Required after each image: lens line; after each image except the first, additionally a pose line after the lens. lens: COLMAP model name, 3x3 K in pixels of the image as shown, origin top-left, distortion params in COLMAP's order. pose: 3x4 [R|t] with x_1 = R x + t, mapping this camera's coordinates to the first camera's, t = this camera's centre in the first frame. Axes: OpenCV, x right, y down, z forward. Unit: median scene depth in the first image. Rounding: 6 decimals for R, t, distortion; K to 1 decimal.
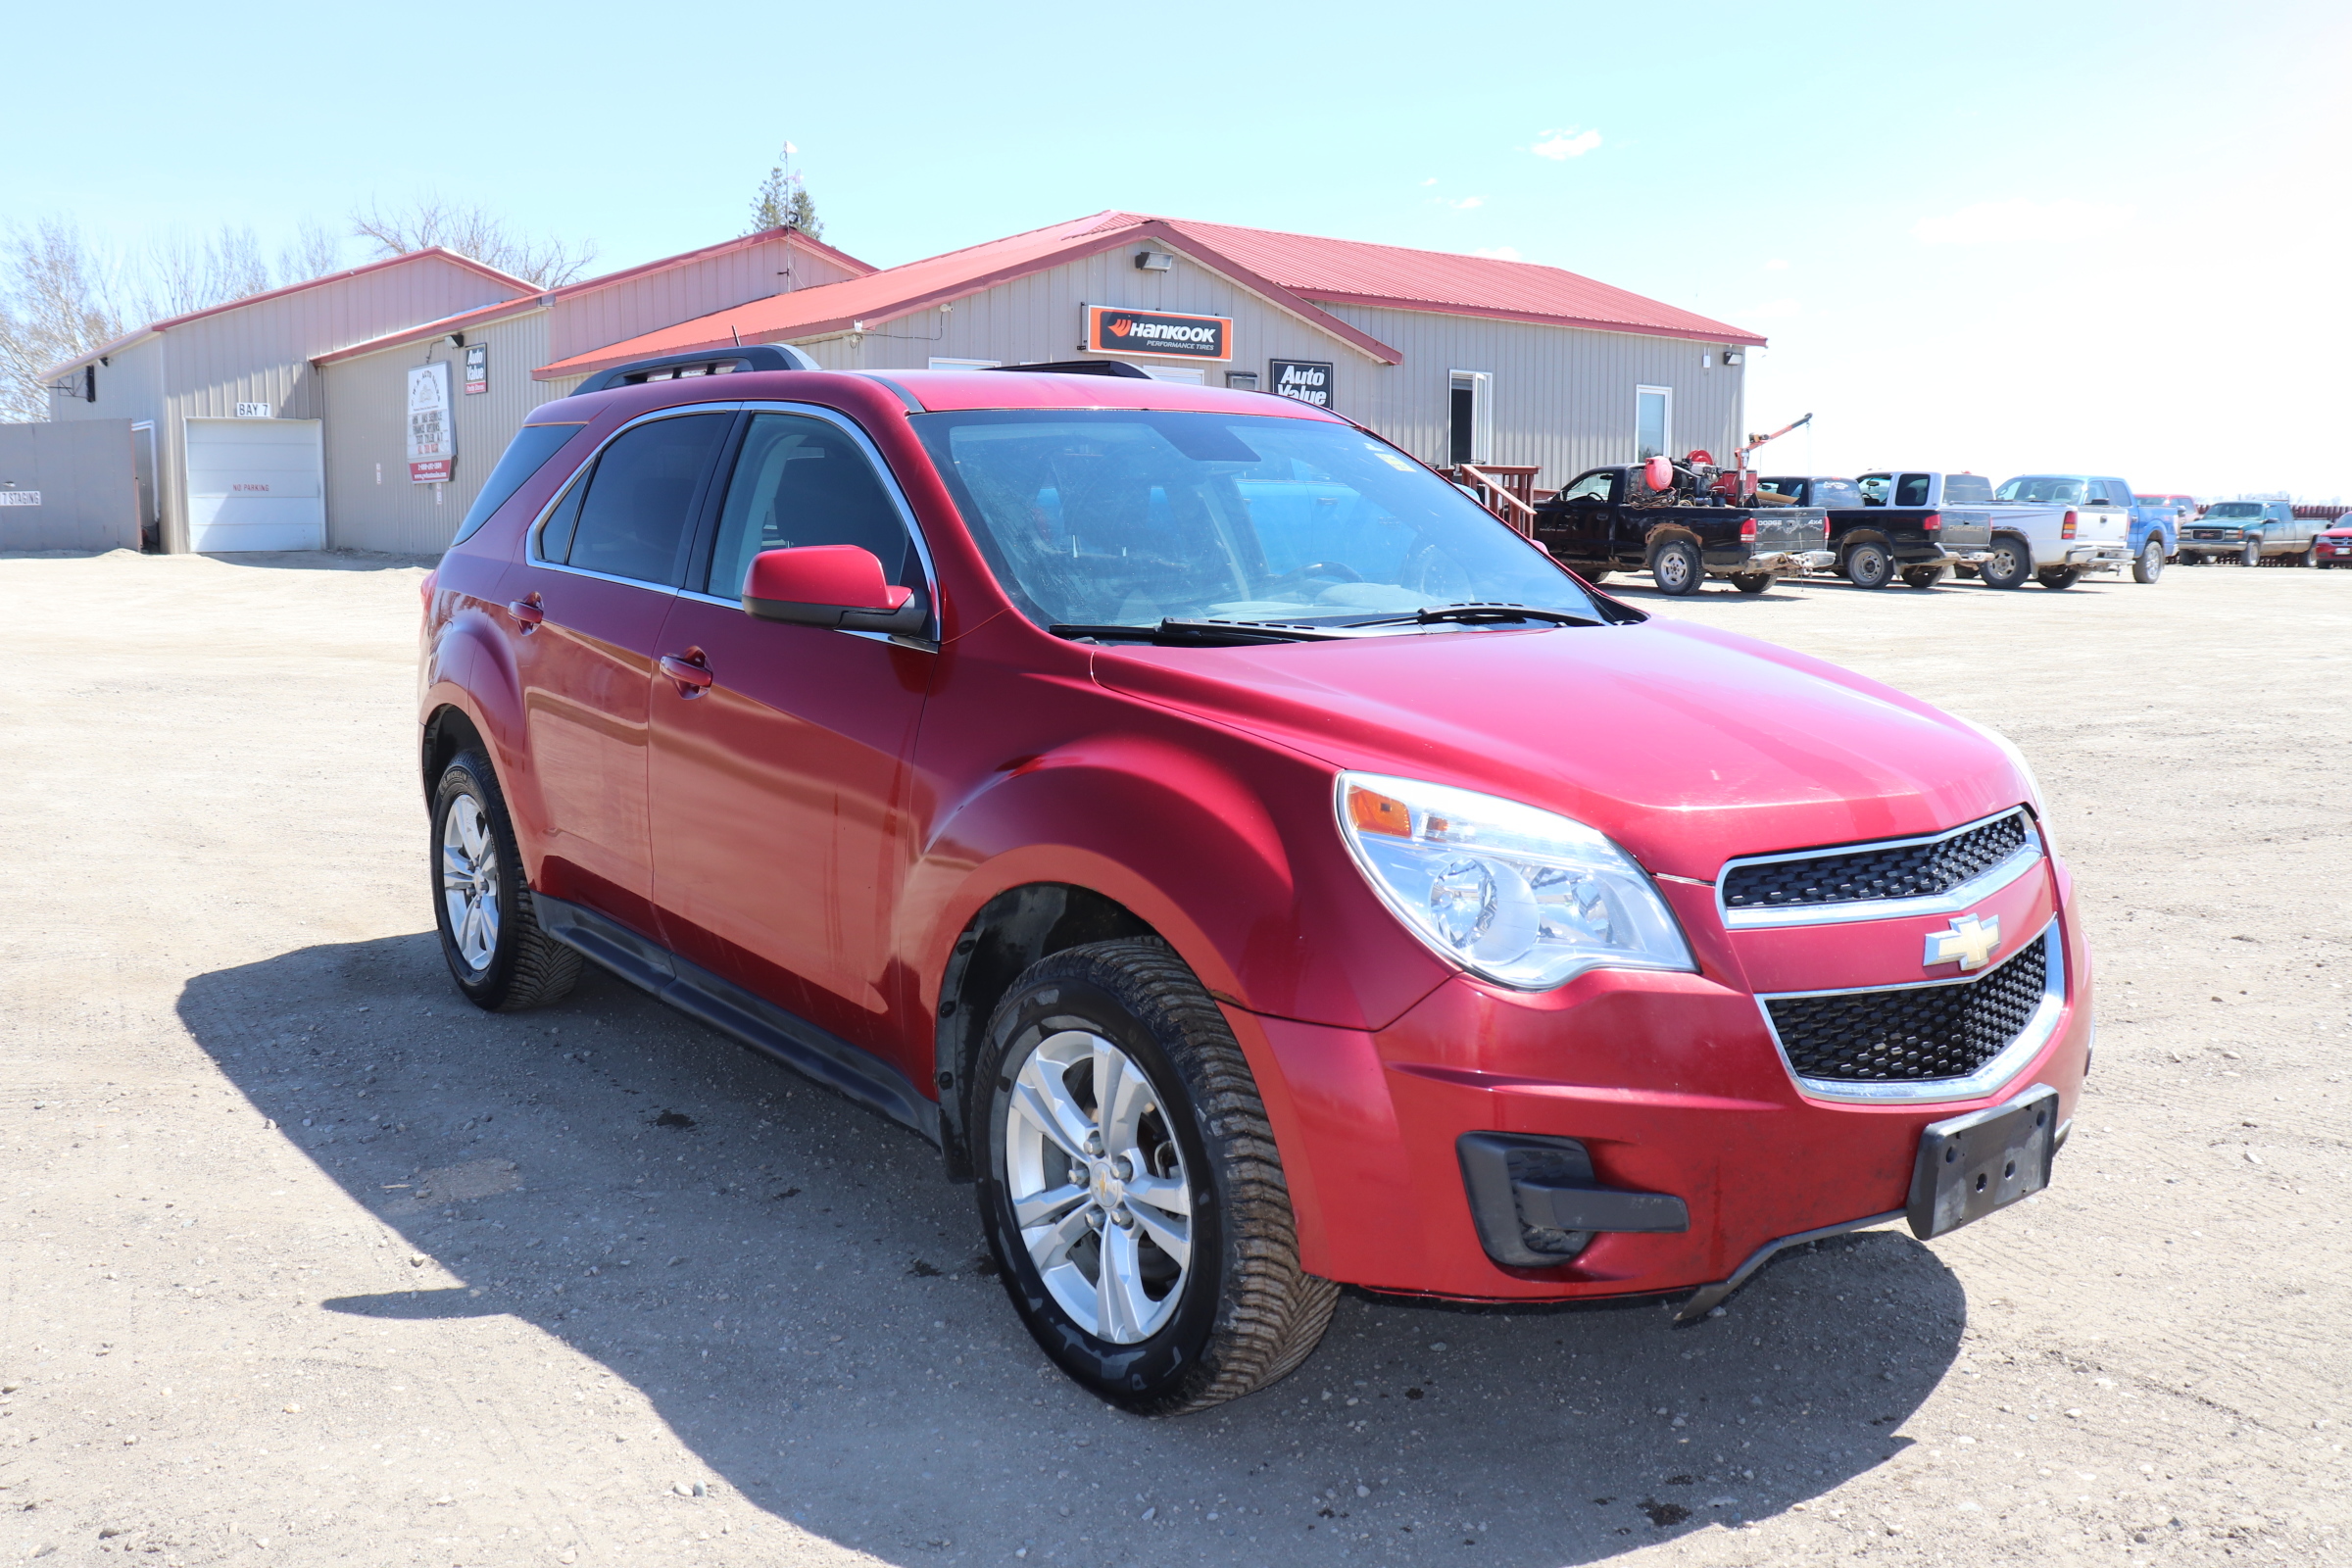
lens RADIAL K [[1926.9, 0, 1176.0], [0, 1926.9, 784.0], [0, 0, 1]] dist [-0.167054, 0.165395]
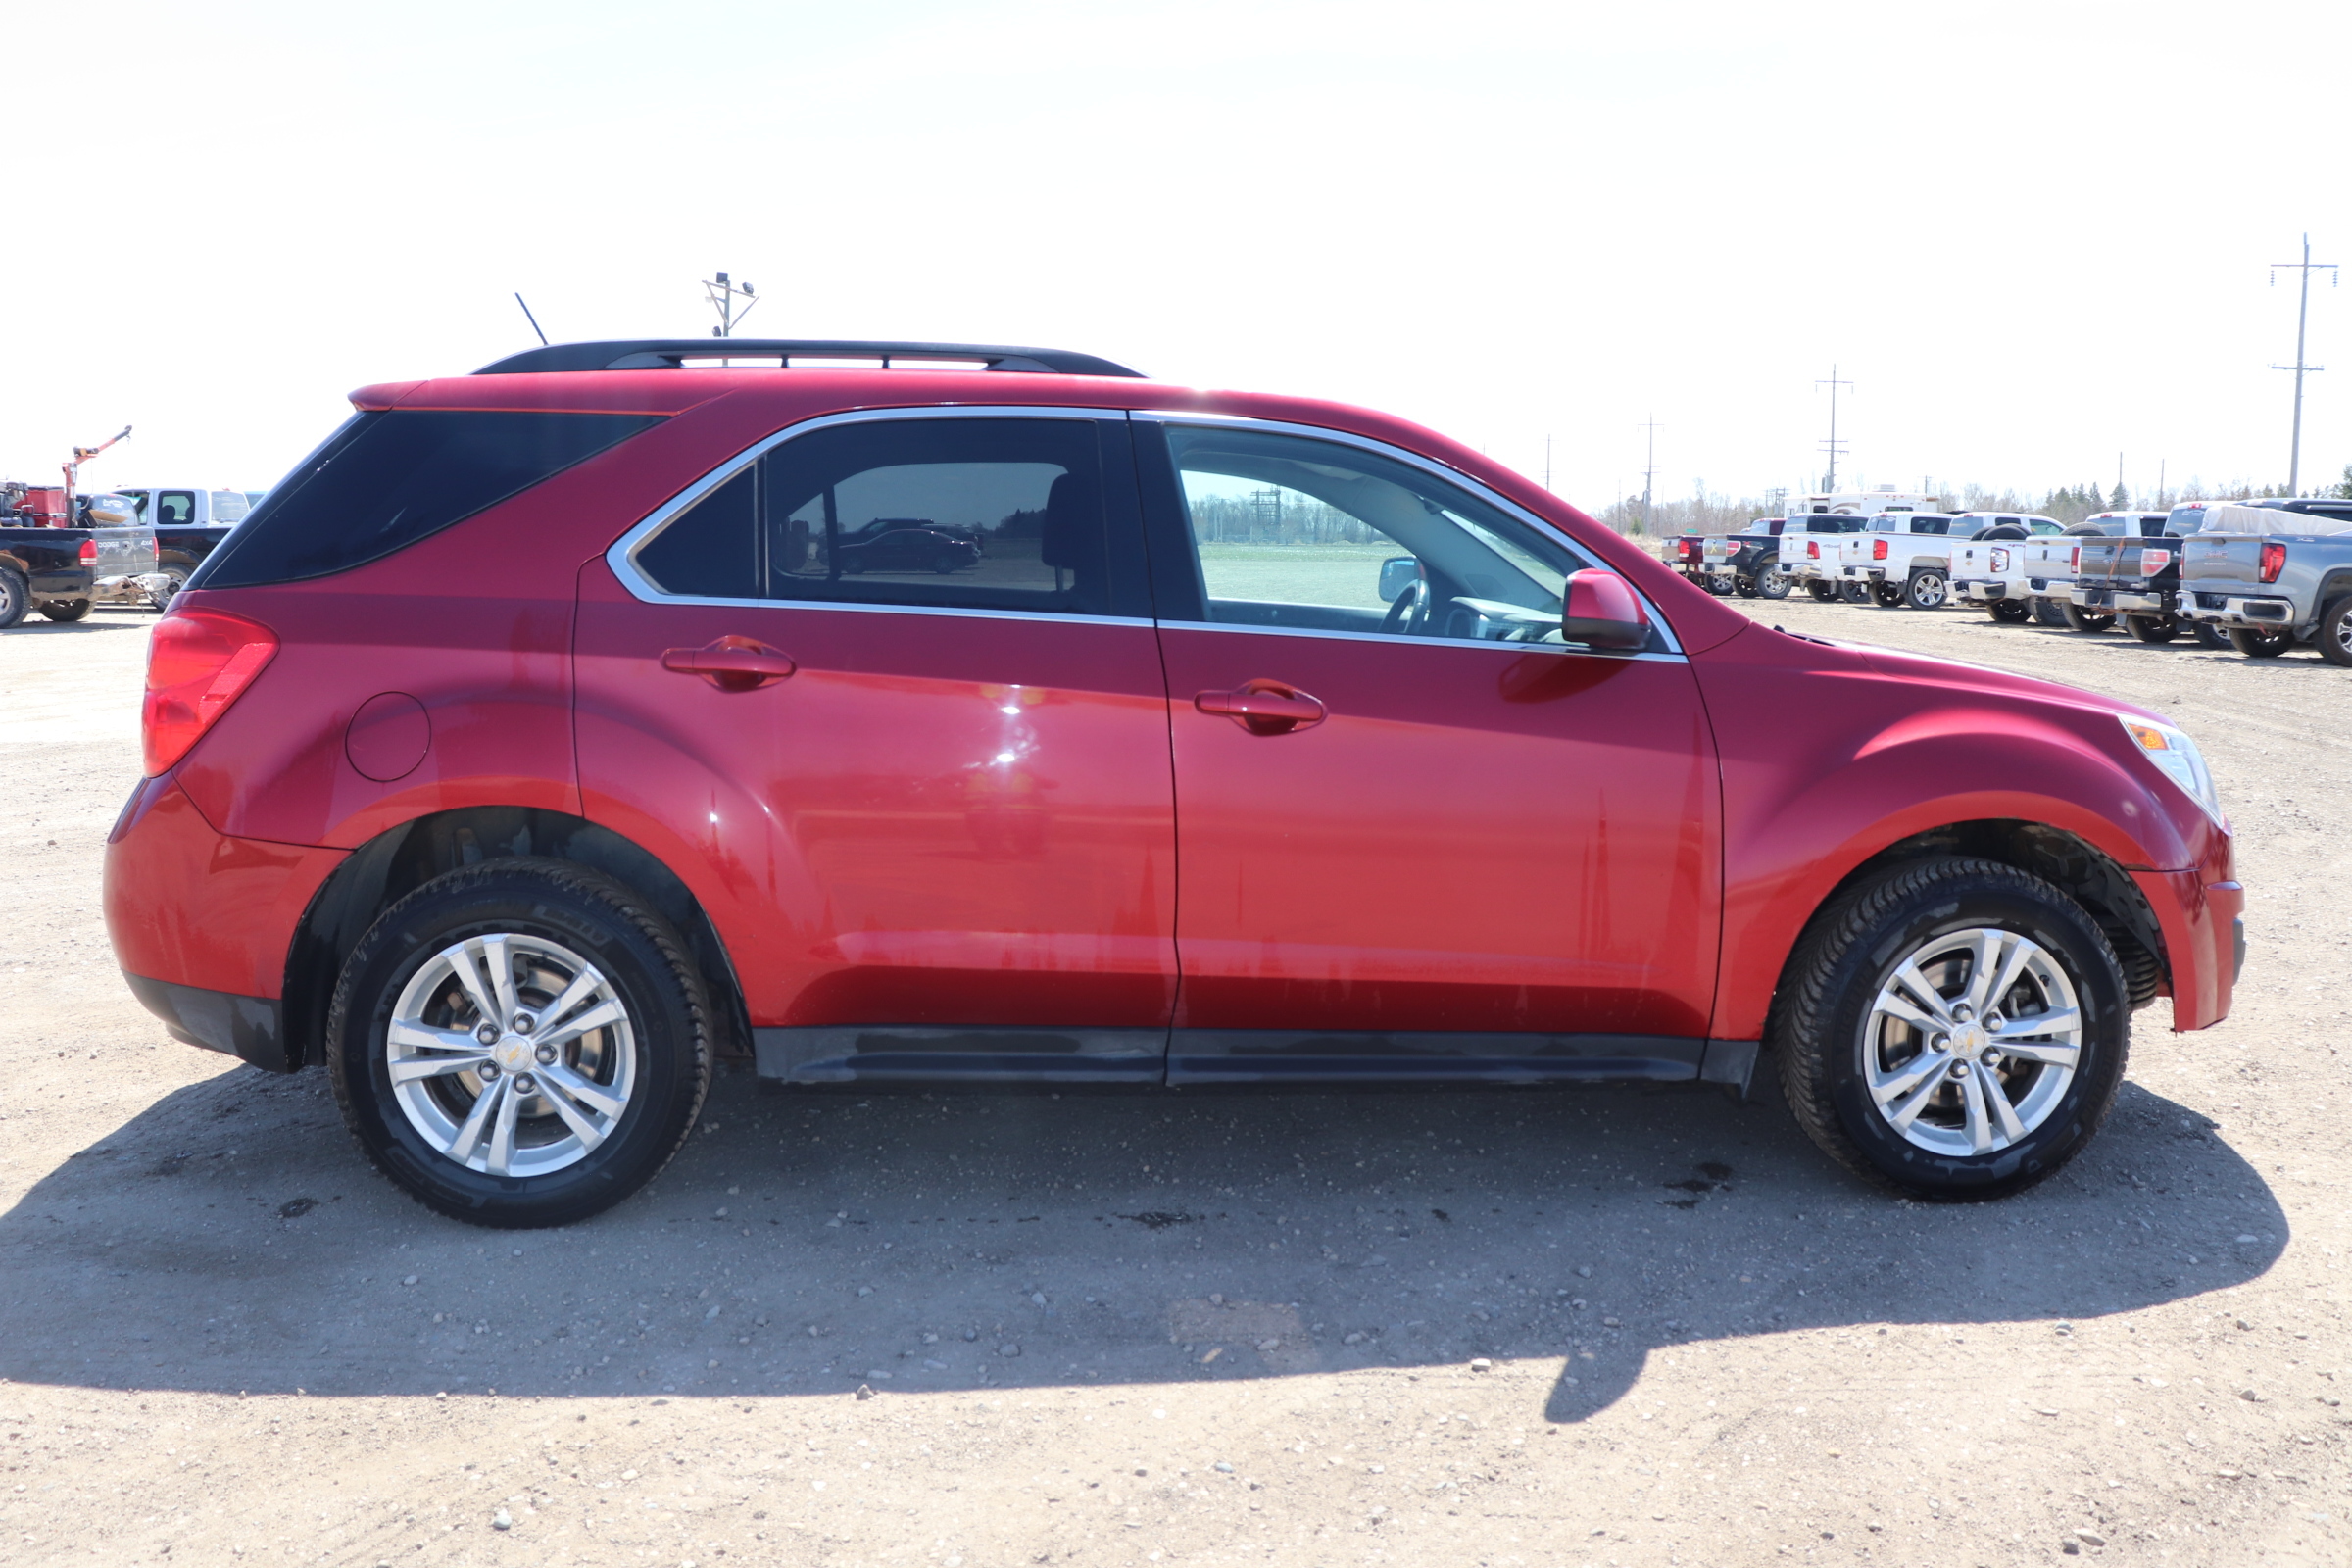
lens RADIAL K [[1924.3, 0, 1176.0], [0, 1924.3, 784.0], [0, 0, 1]] dist [-0.158151, 0.137196]
pose [[0.557375, -0.103871, 0.823737, -0.150545], [0.110552, 0.992594, 0.050359, -0.010519], [-0.822867, 0.062997, 0.564731, 0.074186]]
